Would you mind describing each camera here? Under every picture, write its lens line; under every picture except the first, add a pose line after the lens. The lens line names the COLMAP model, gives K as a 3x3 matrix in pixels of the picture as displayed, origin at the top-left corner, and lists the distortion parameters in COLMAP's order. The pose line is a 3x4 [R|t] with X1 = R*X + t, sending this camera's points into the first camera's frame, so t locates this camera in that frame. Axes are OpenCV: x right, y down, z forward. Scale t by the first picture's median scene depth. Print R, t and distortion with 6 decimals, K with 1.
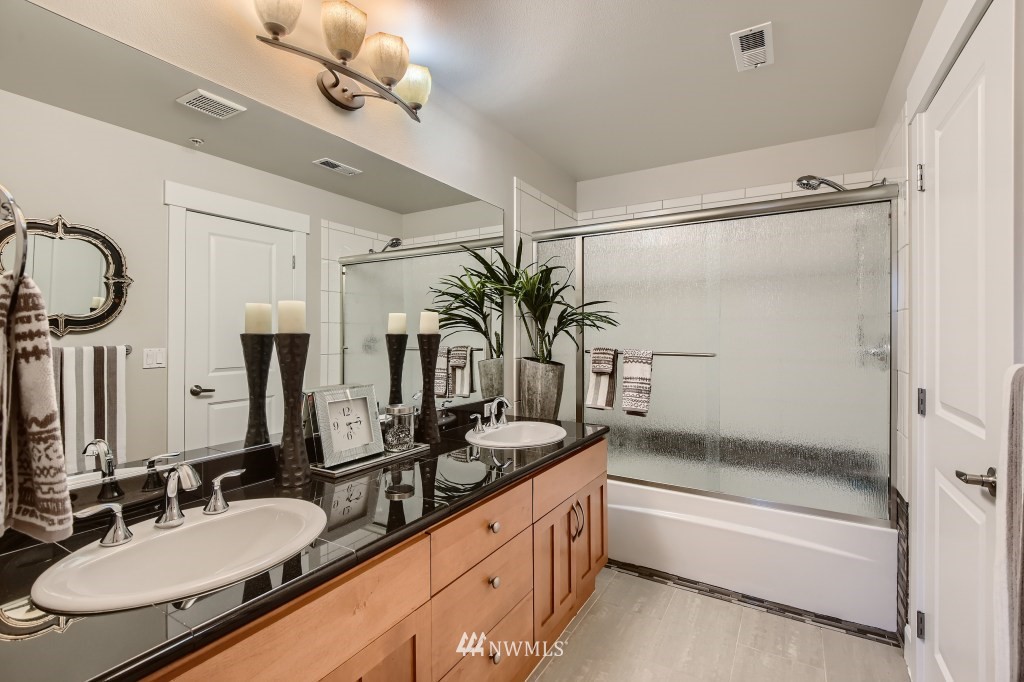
lens RADIAL K [[465.3, 0, 514.4], [0, 465.3, 338.3], [0, 0, 1]] dist [-0.002498, -0.002612]
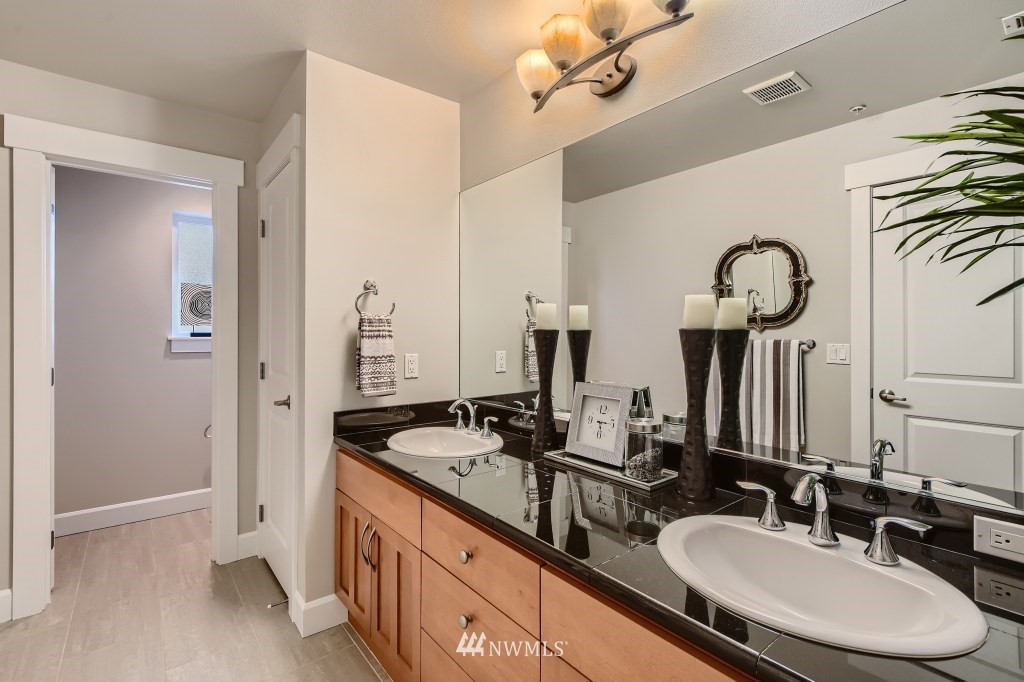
lens RADIAL K [[465.3, 0, 515.0], [0, 465.3, 332.9], [0, 0, 1]] dist [-0.002498, -0.002612]
pose [[-0.338186, 0.006994, -0.941053, 0.428394], [-0.004028, 0.999952, 0.008879, -0.007327], [0.941071, 0.006794, -0.338142, 0.806525]]
